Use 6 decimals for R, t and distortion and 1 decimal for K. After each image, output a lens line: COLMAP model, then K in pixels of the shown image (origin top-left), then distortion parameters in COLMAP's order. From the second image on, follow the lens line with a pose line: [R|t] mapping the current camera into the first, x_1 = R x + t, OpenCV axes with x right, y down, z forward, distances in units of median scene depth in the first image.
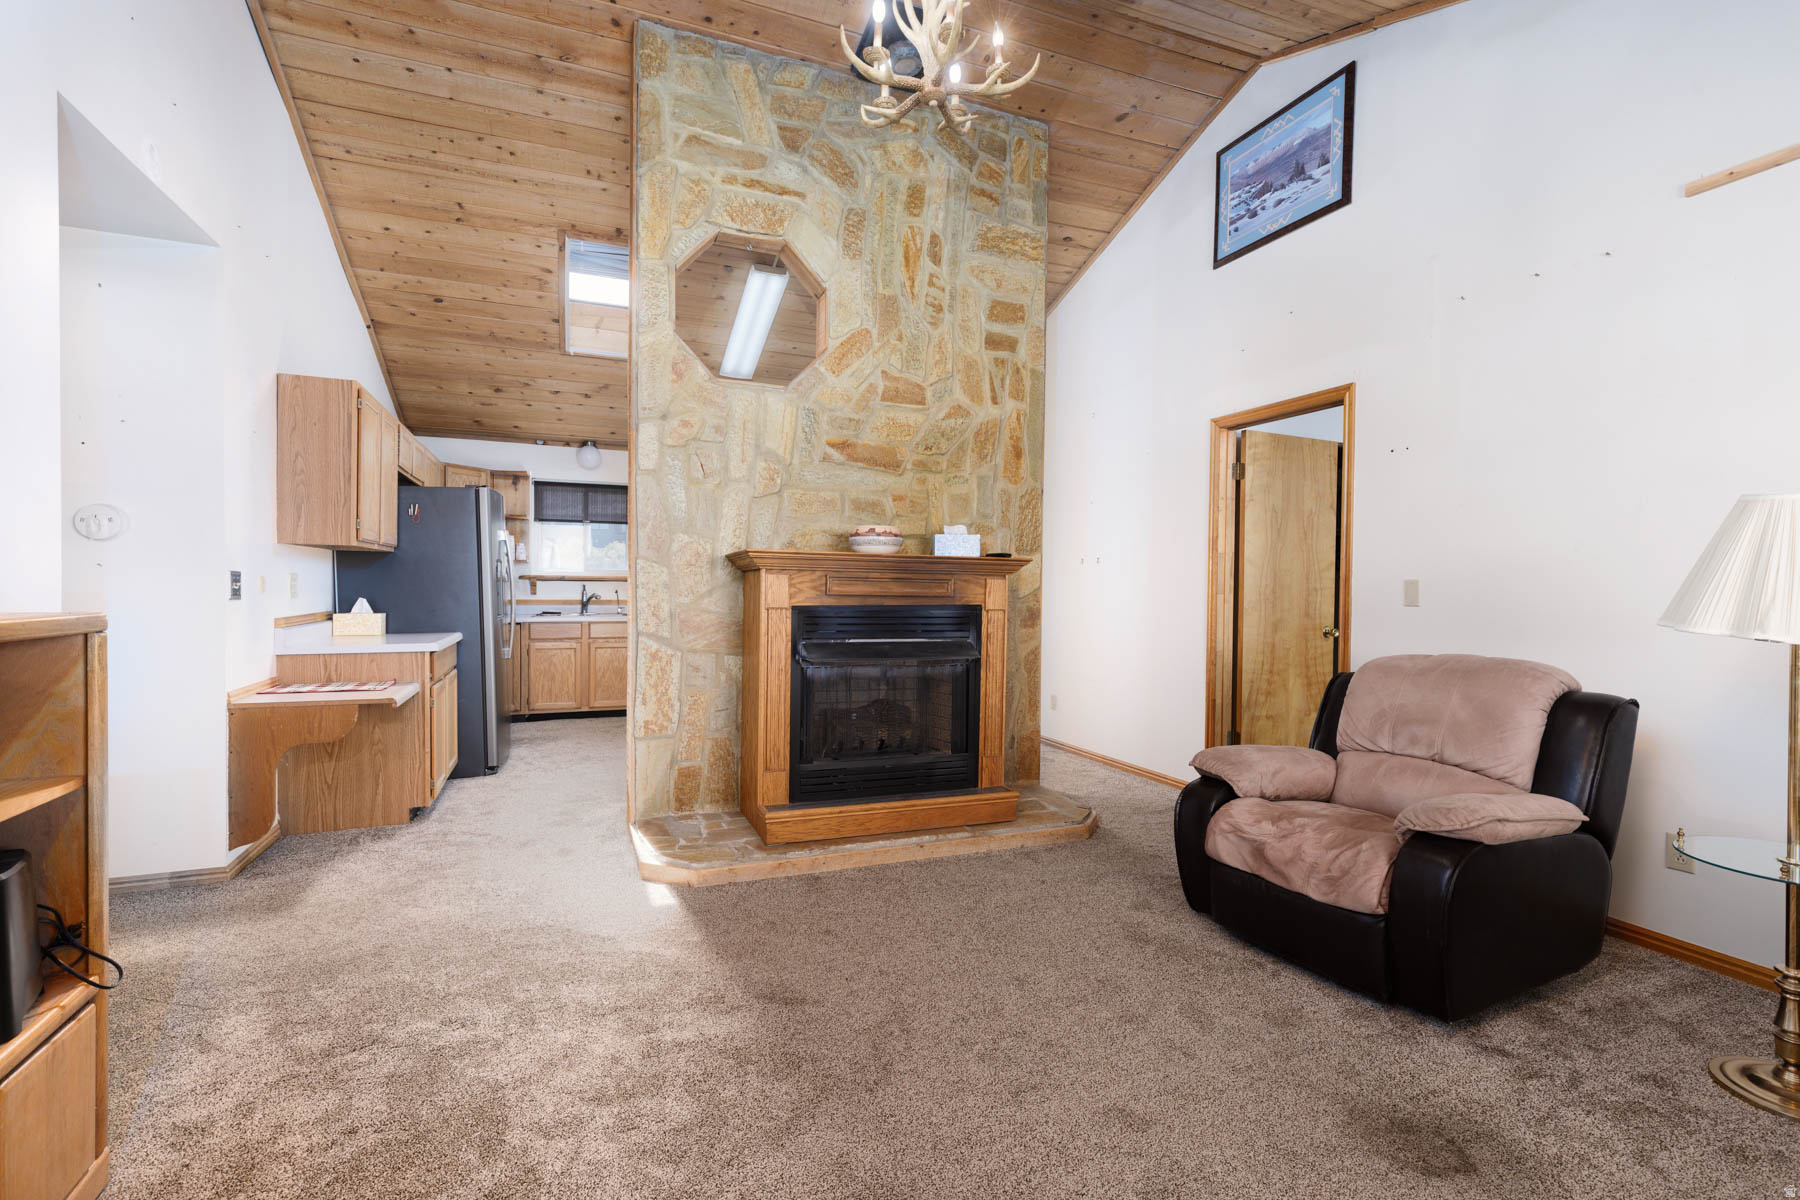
lens RADIAL K [[816.2, 0, 899.8], [0, 816.2, 605.0], [0, 0, 1]] dist [0.008336, -0.001226]
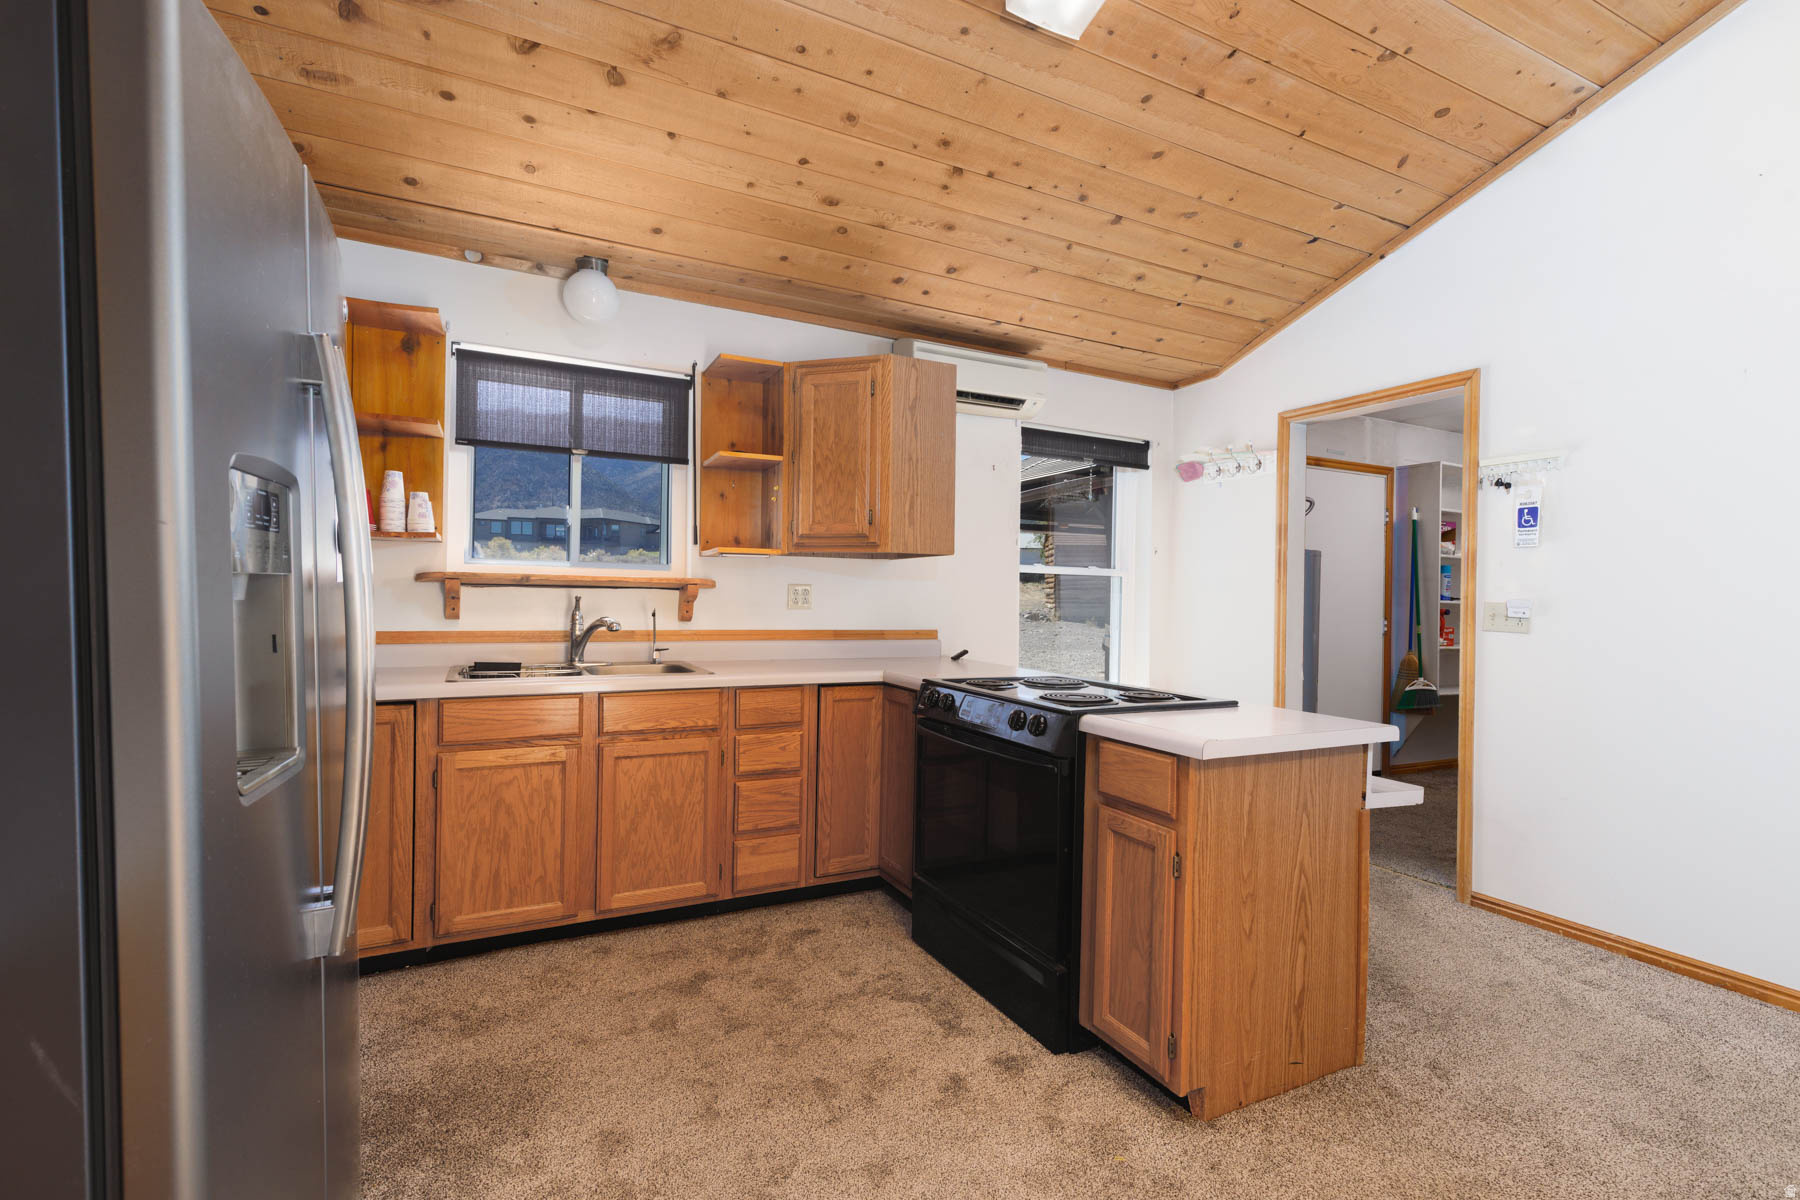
lens RADIAL K [[816.2, 0, 902.9], [0, 816.2, 599.1], [0, 0, 1]] dist [0.008336, -0.001226]
pose [[0.995714, 0.005898, 0.092300, -0.259919], [-0.004187, 0.999816, -0.018723, -0.016046], [-0.092394, 0.018257, 0.995555, 0.569404]]
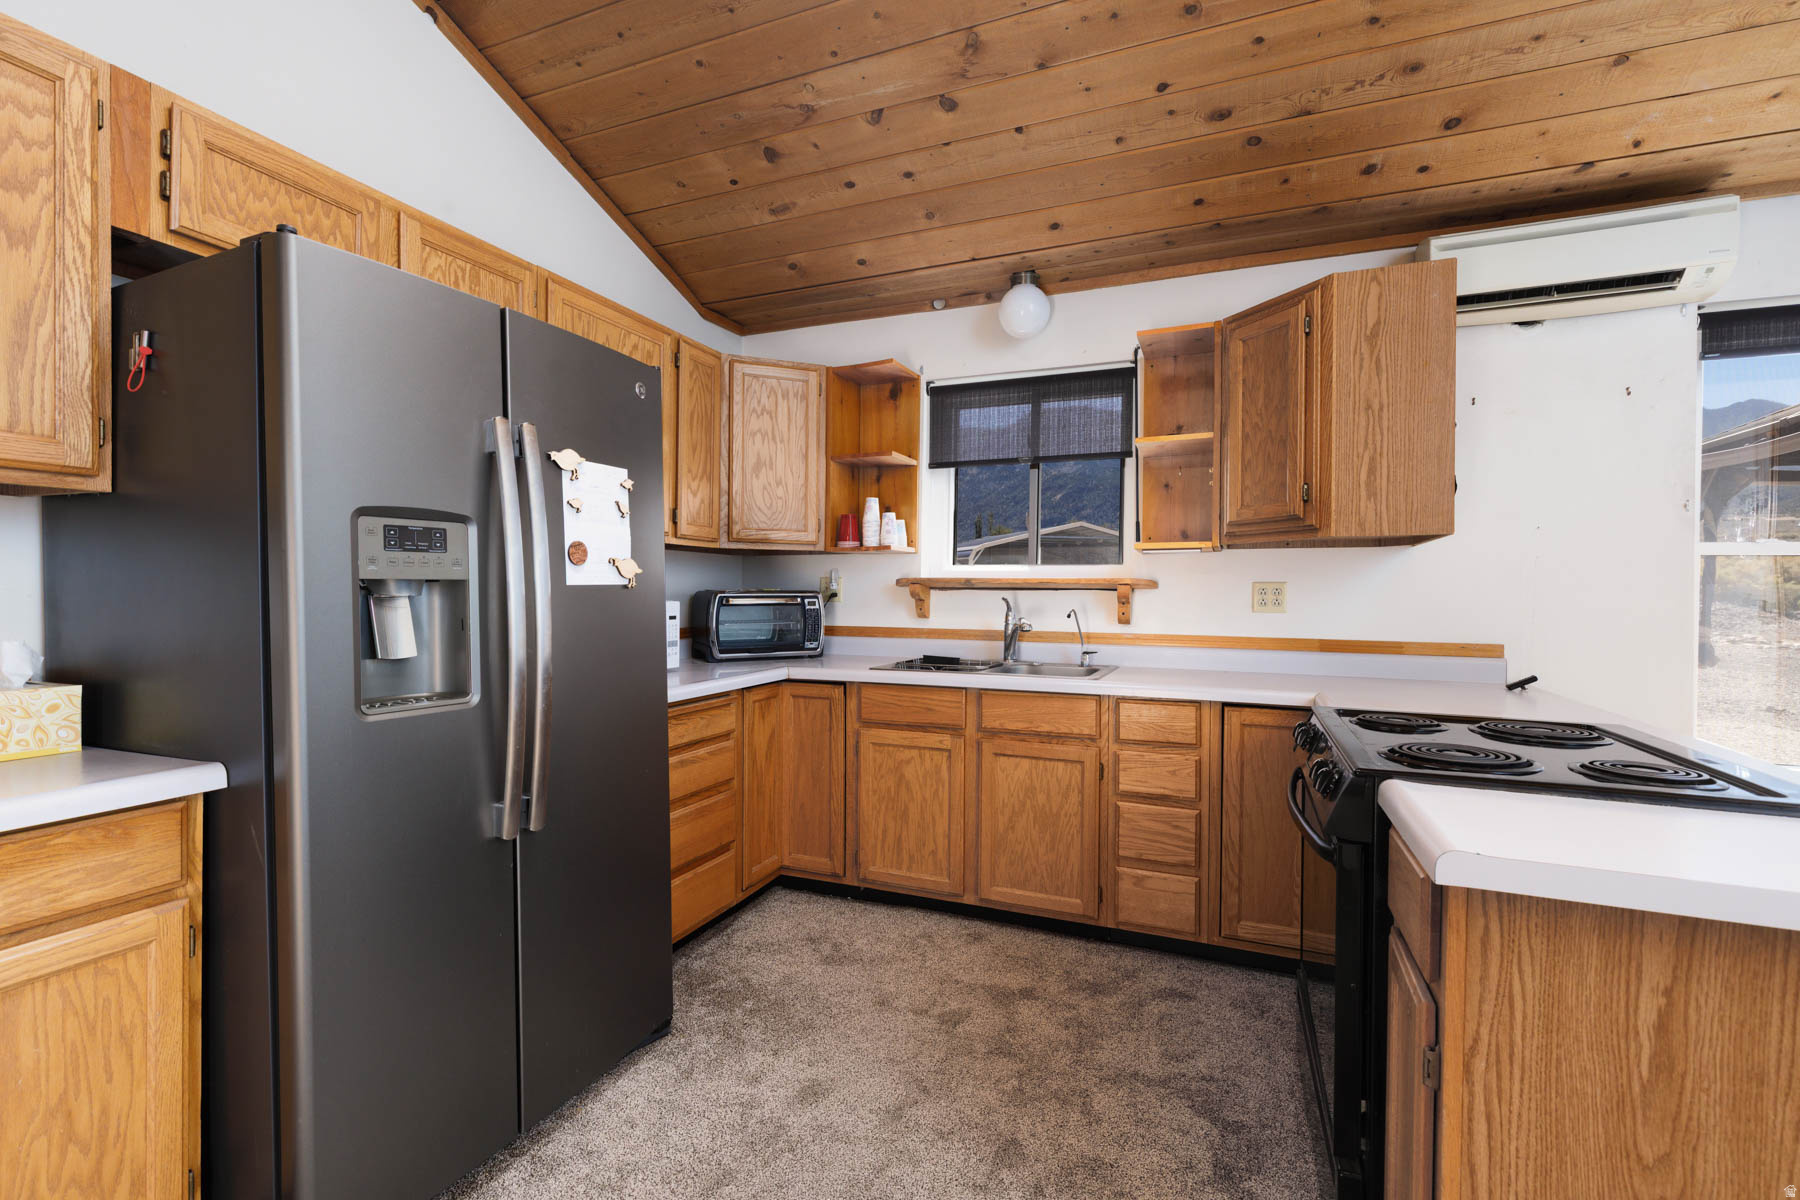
lens RADIAL K [[816.2, 0, 893.7], [0, 816.2, 599.6], [0, 0, 1]] dist [0.008336, -0.001226]
pose [[0.709223, -0.000035, -0.704984, -0.117619], [-0.017181, 0.999702, -0.017334, -0.015063], [0.704775, 0.024406, 0.709011, 0.647469]]
